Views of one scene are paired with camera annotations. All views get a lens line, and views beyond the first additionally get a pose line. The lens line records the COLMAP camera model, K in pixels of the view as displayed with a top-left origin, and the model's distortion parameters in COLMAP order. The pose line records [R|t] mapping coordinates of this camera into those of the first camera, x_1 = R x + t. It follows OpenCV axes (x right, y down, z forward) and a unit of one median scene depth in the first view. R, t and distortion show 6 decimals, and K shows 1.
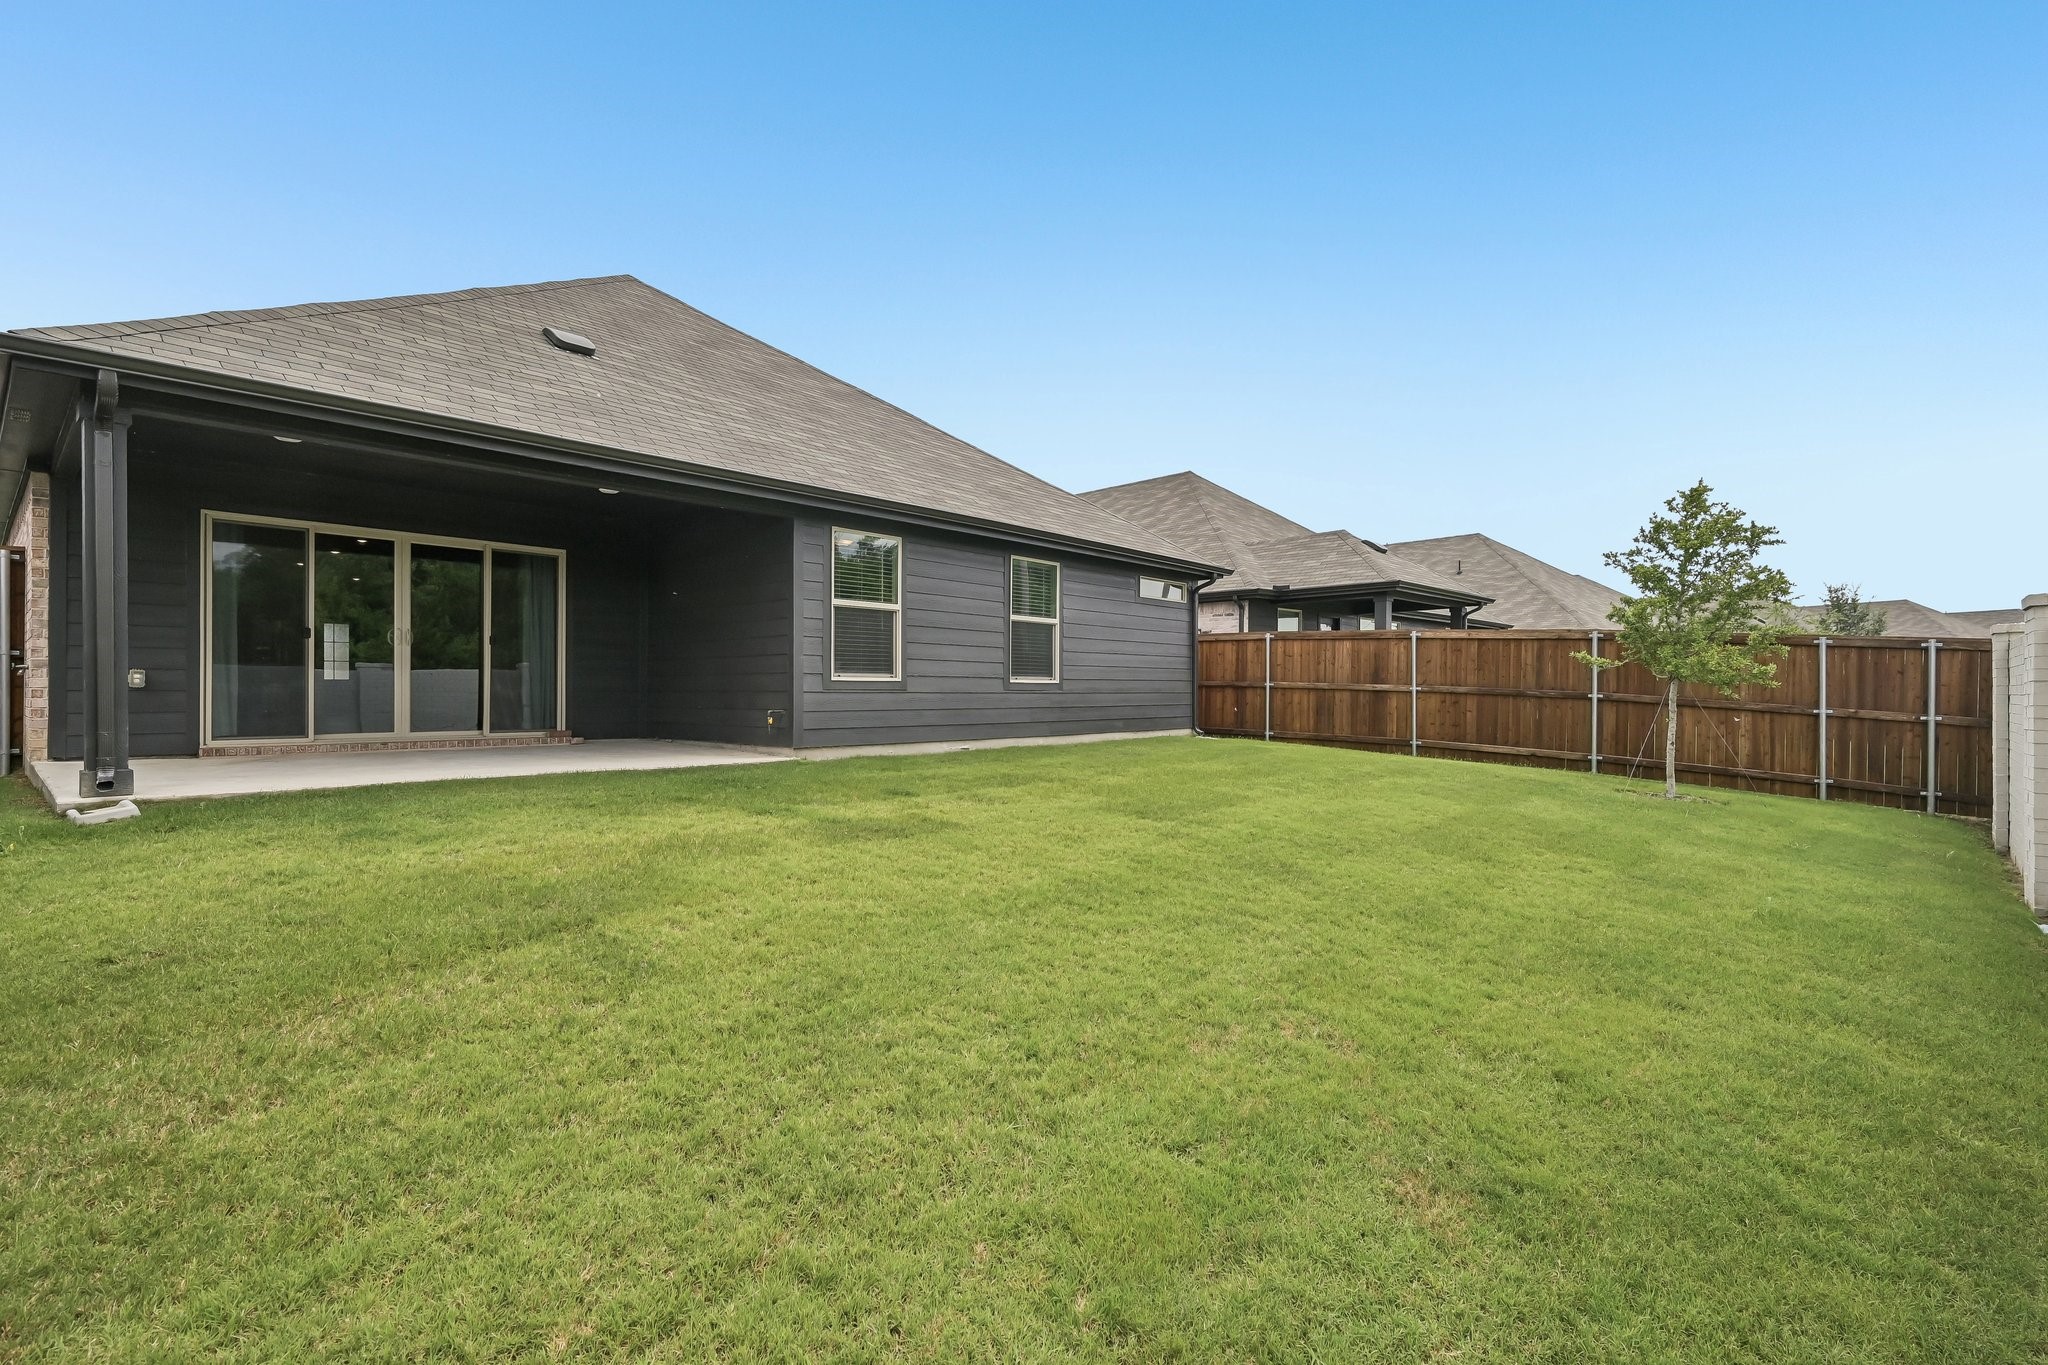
lens RADIAL K [[931.8, 0, 1026.4], [0, 931.8, 694.4], [0, 0, 1]] dist [-0.004286, -0.000311]
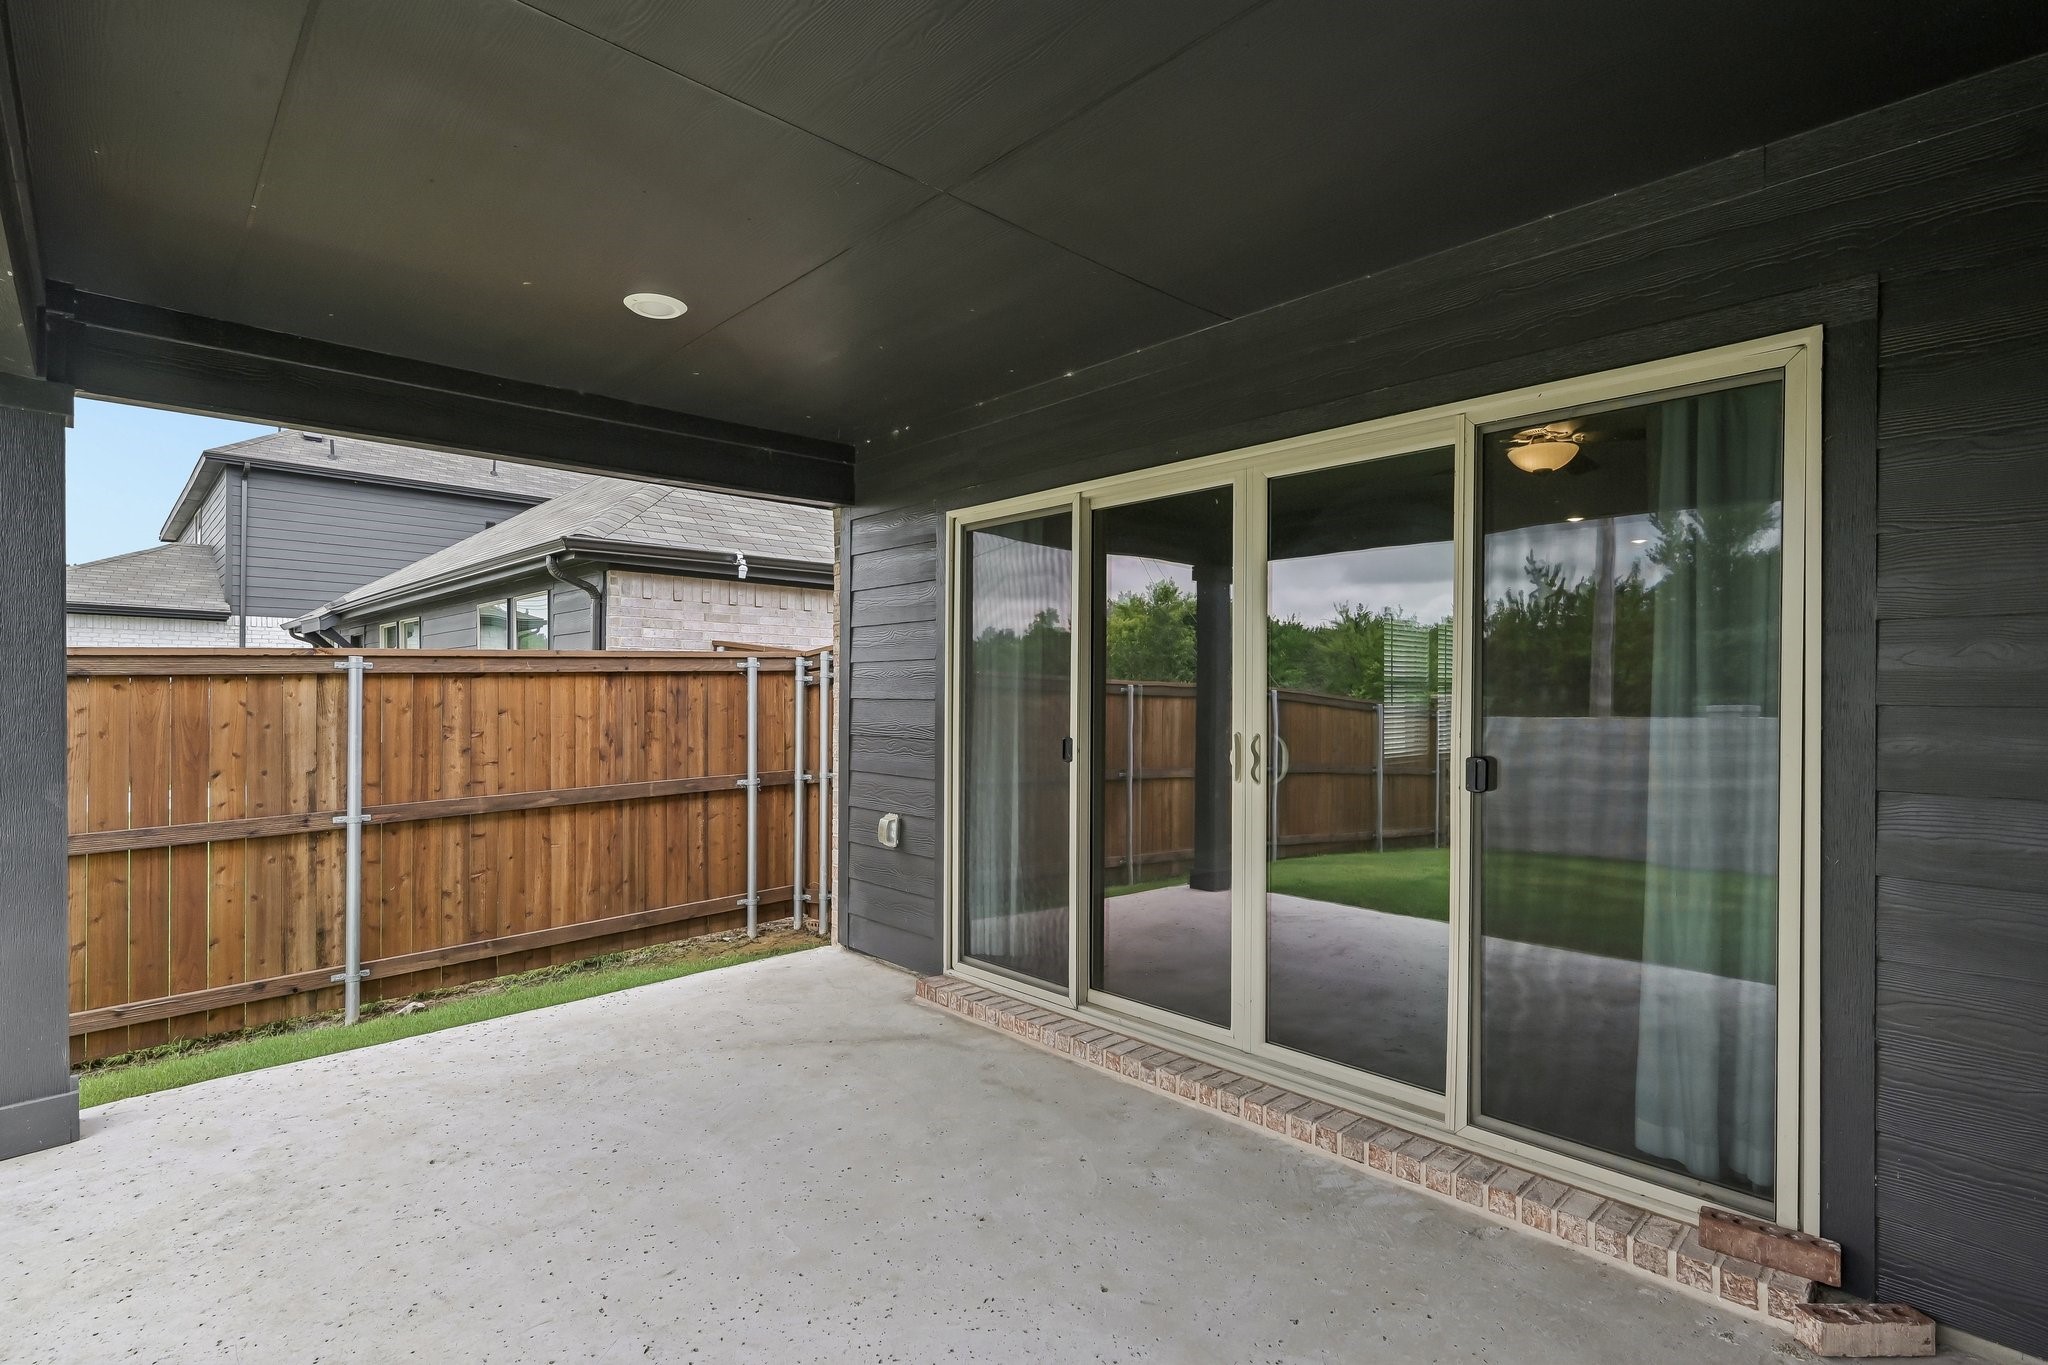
lens RADIAL K [[981.2, 0, 1027.8], [0, 981.2, 695.5], [0, 0, 1]] dist [-0.000411, 0.000431]
pose [[-0.088510, -0.003307, -0.996070, -0.323731], [-0.006572, 0.999975, -0.002736, -0.089079], [0.996054, 0.006304, -0.088530, 1.016562]]
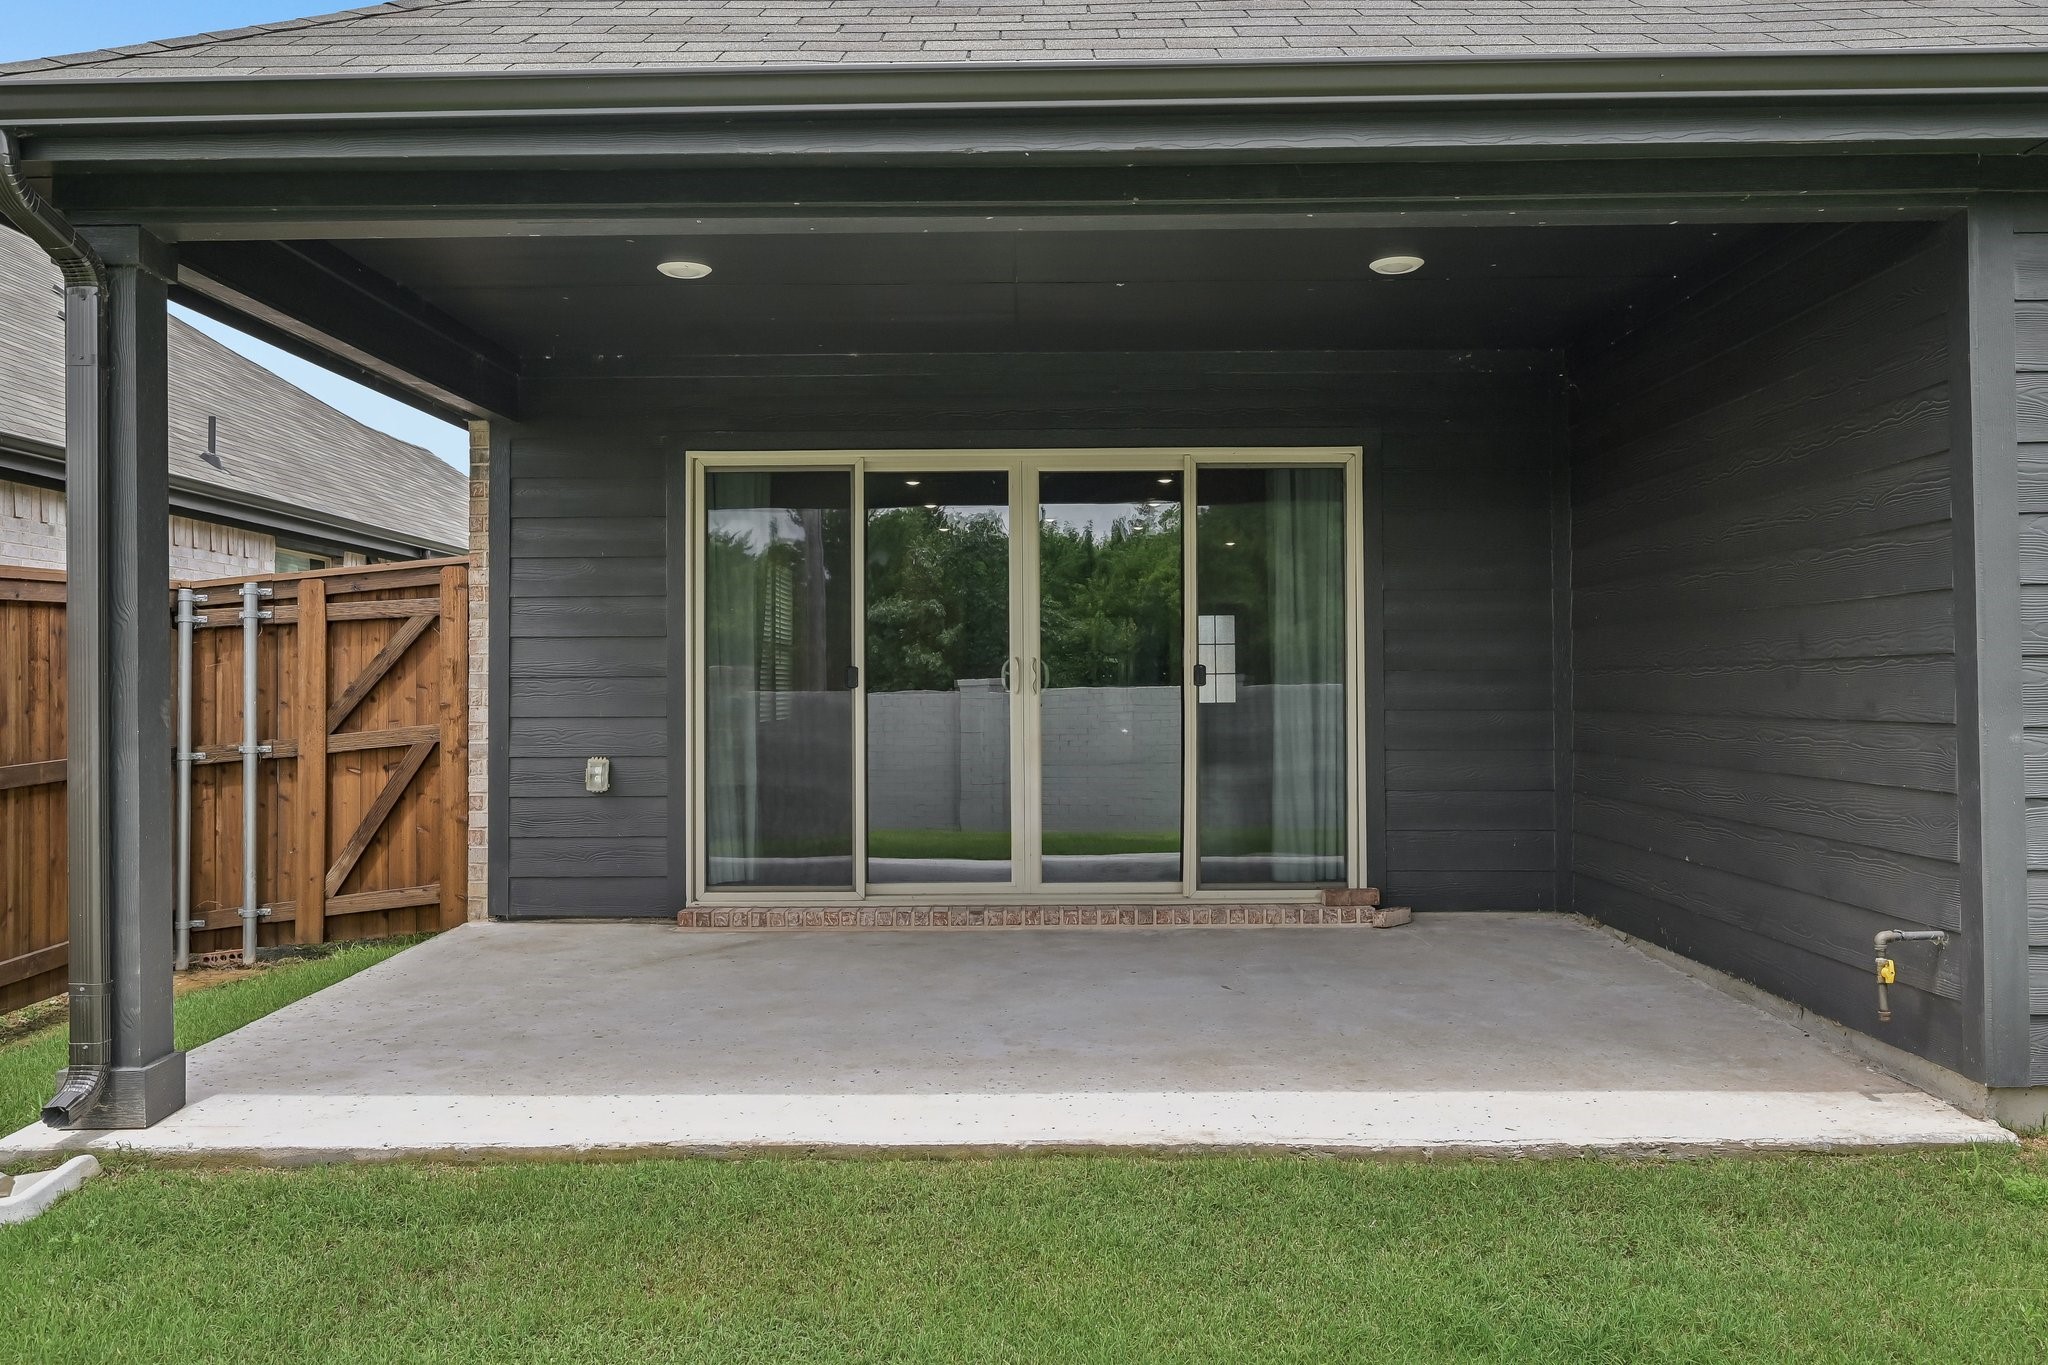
lens RADIAL K [[1522.4, 0, 1028.6], [0, 1522.4, 679.7], [0, 0, 1]] dist [0.014394, 0.003064]
pose [[0.661484, -0.011267, -0.749875, -0.108061], [0.006130, 0.999935, -0.009616, -0.056480], [0.749935, 0.001764, 0.661510, 0.534669]]
